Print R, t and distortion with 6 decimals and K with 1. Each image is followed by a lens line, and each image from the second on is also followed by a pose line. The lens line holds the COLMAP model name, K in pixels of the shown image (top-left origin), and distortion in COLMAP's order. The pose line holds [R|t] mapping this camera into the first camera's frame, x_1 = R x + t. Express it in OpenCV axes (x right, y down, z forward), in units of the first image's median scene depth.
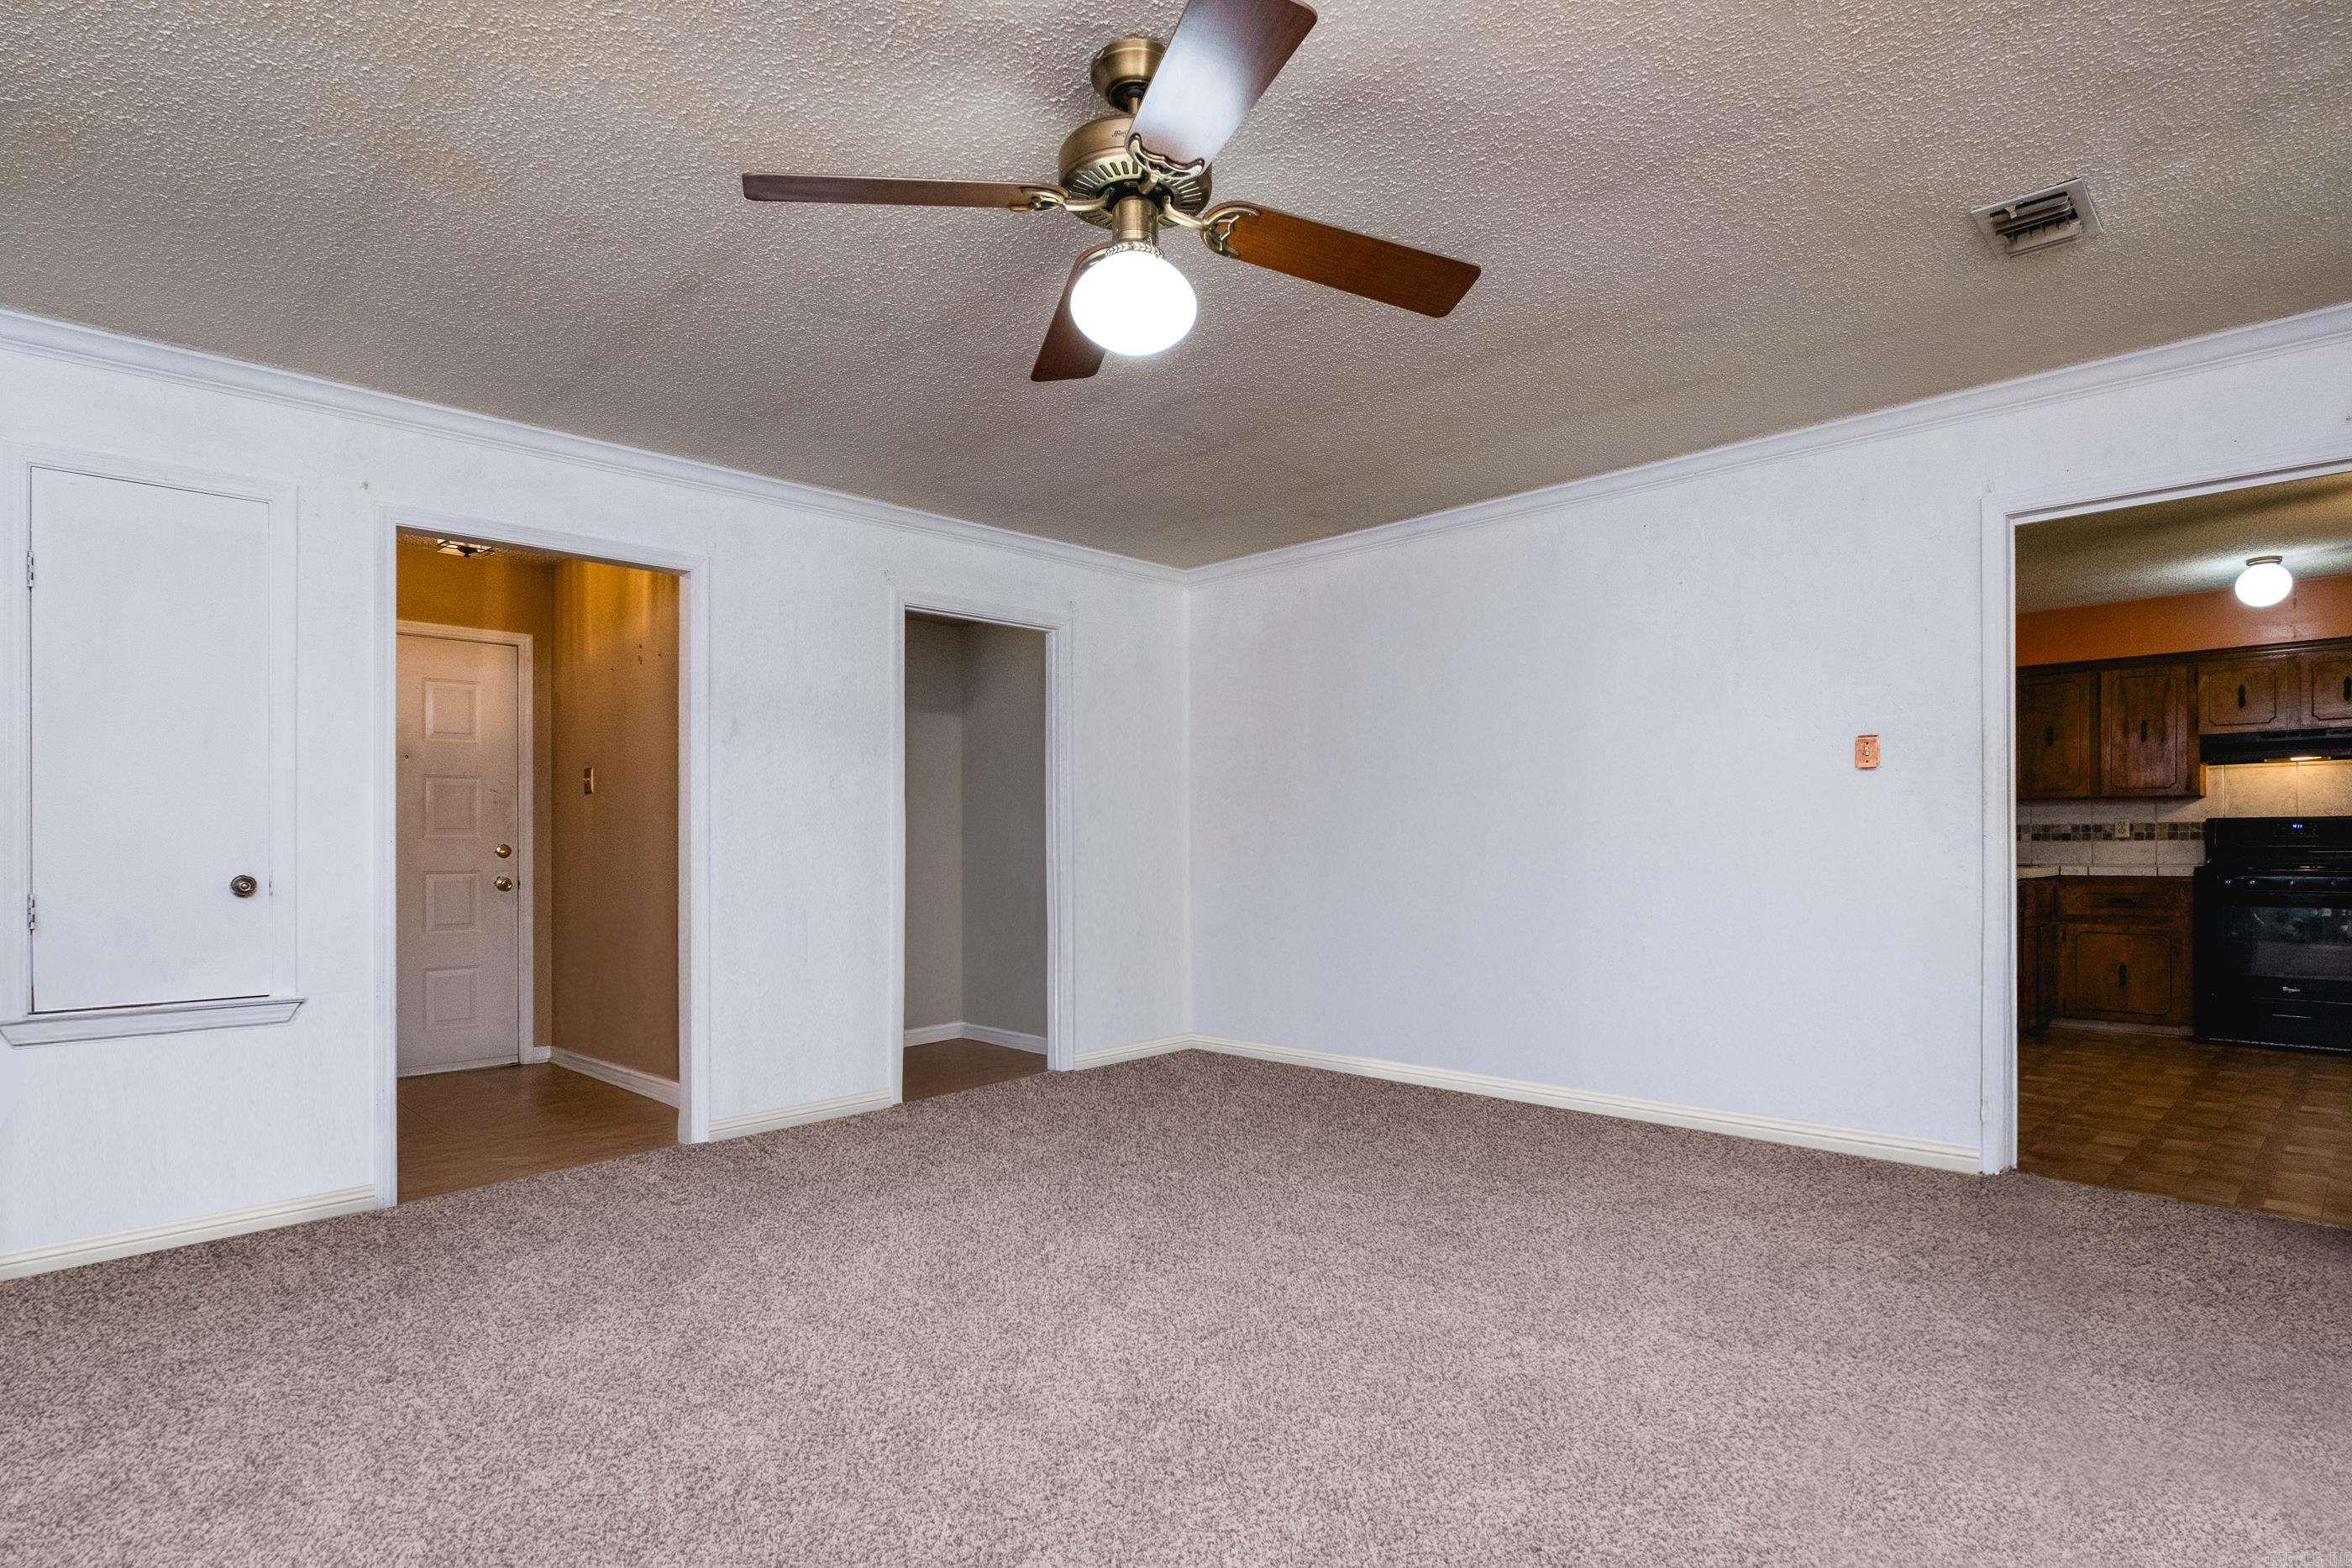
lens RADIAL K [[1227.4, 0, 1178.4], [0, 1227.4, 807.0], [0, 0, 1]] dist [-0.003340, -0.000400]
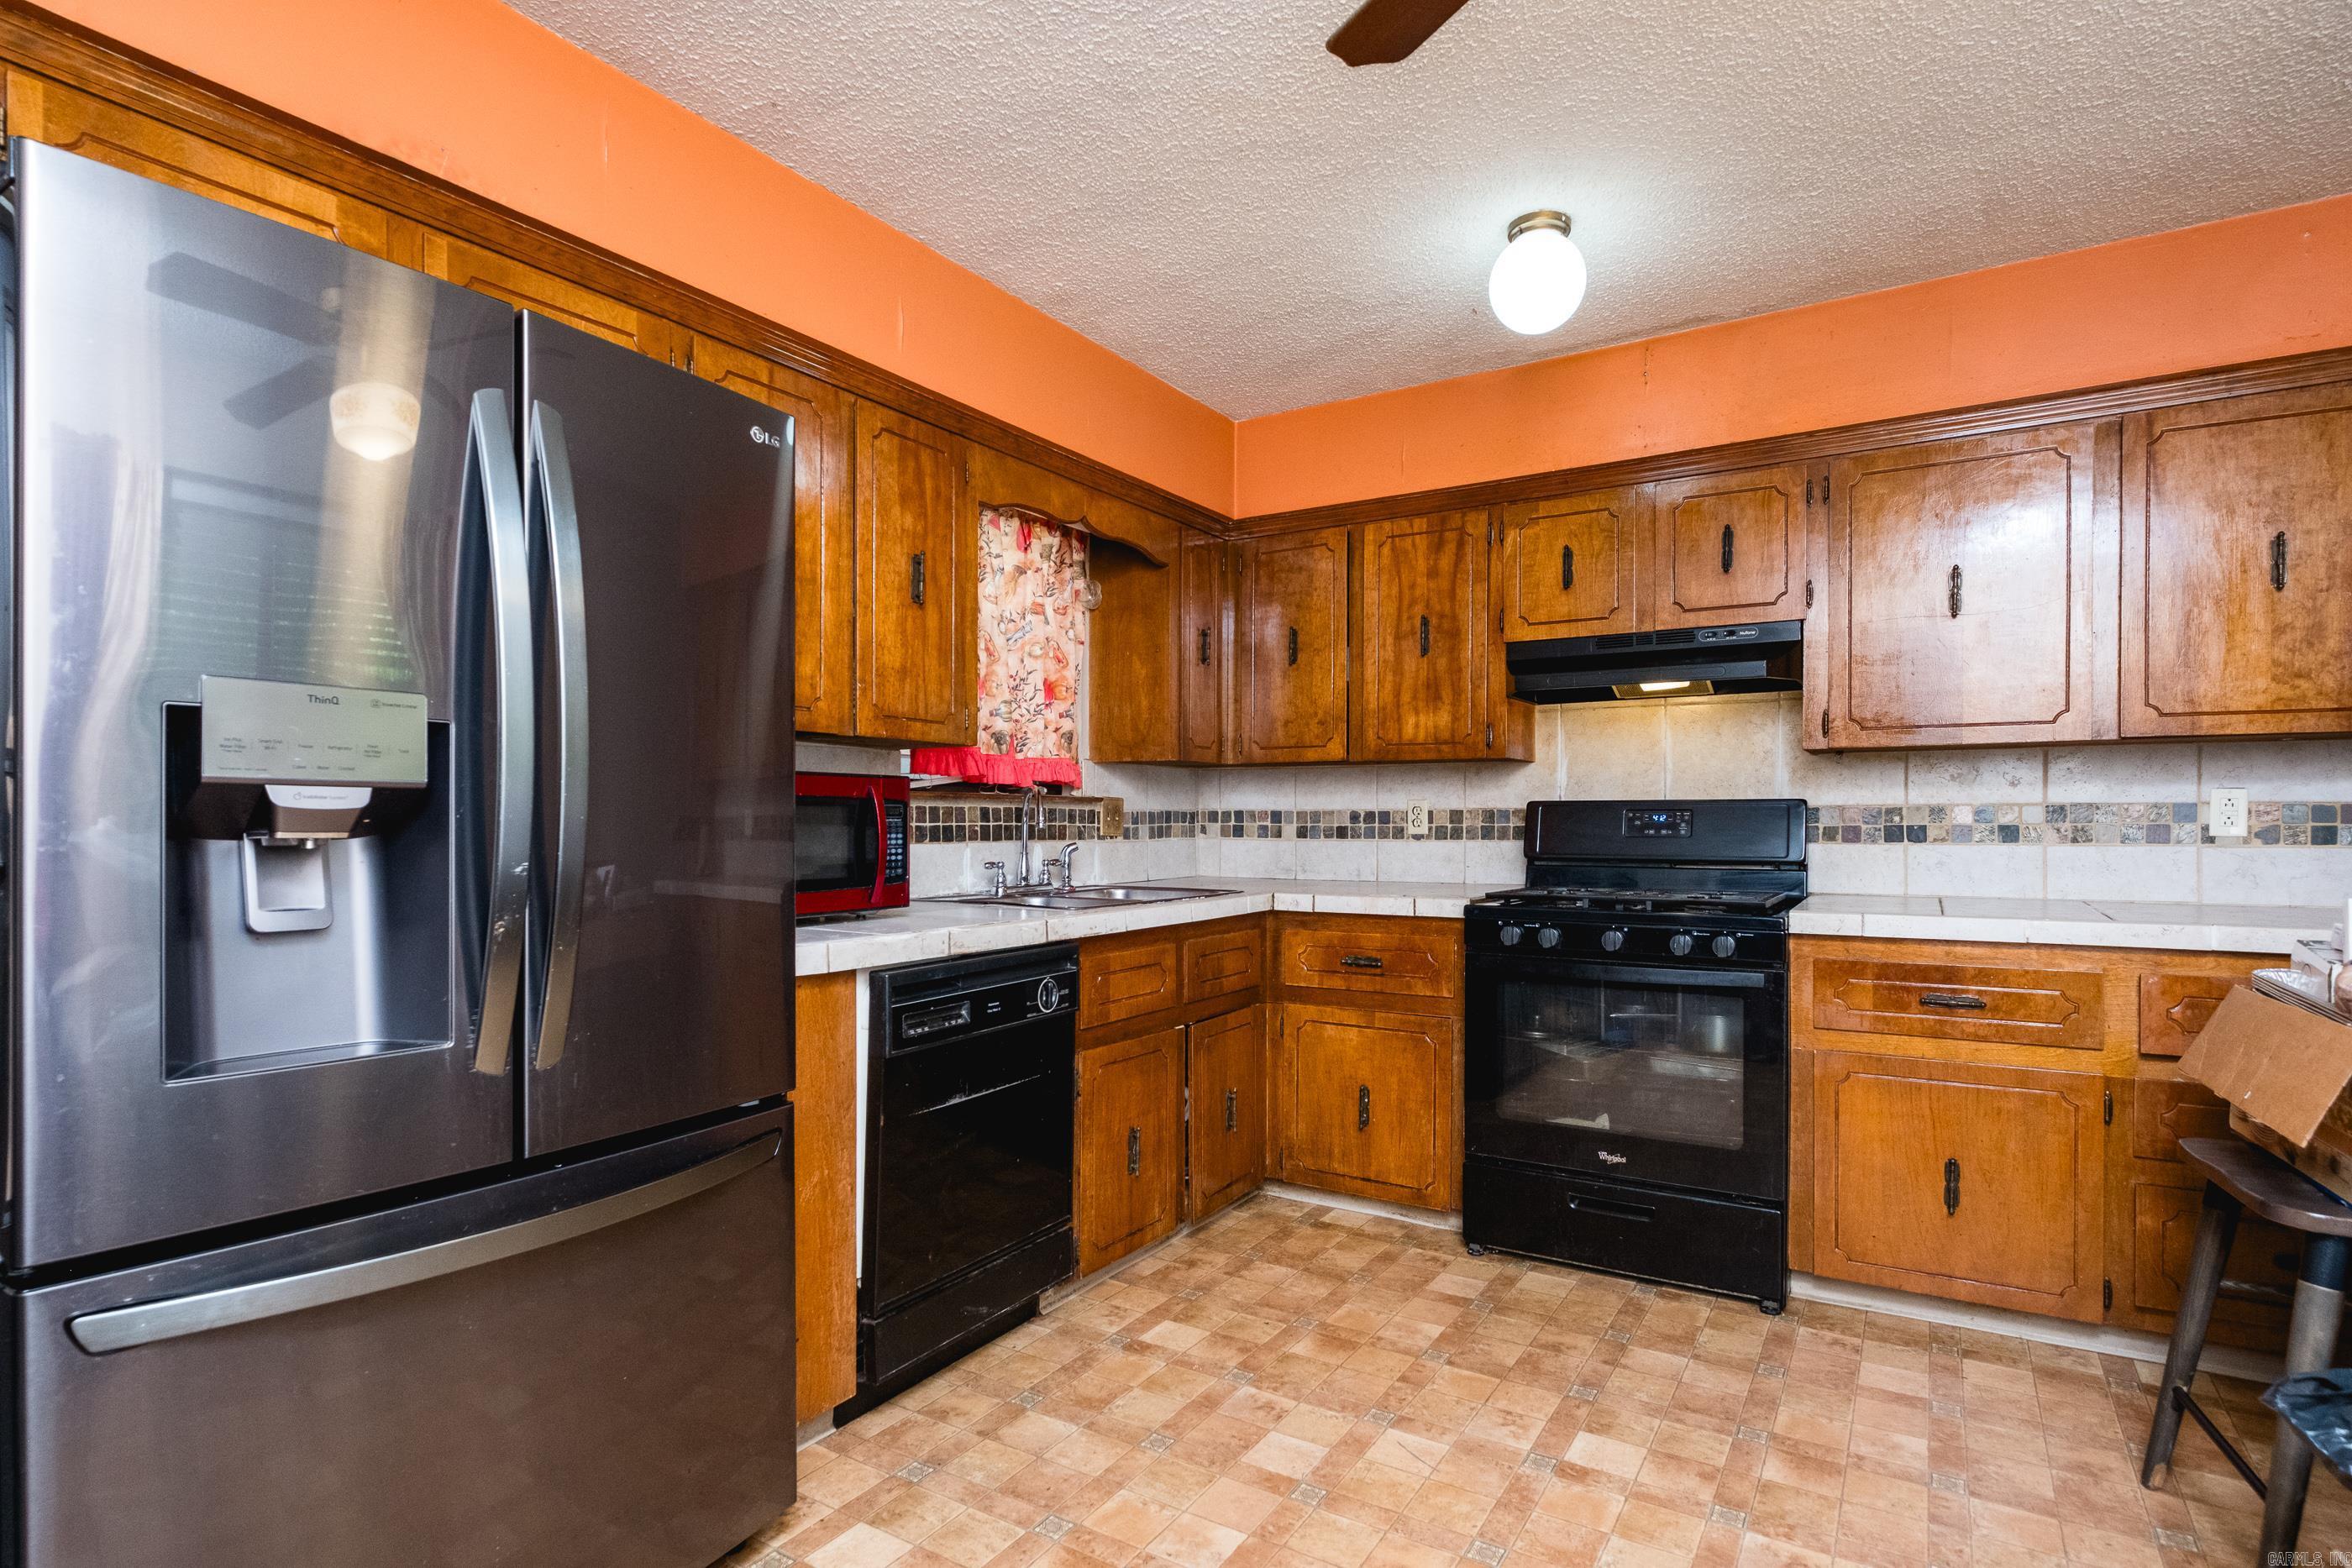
lens RADIAL K [[1196.6, 0, 1176.0], [0, 1196.6, 784.0], [0, 0, 1]] dist [-0.011526, 0.000071]
pose [[0.975470, 0.007944, 0.219988, 0.567936], [-0.008440, 0.999964, 0.001316, 0.002190], [-0.219969, -0.003140, 0.975502, 0.516479]]
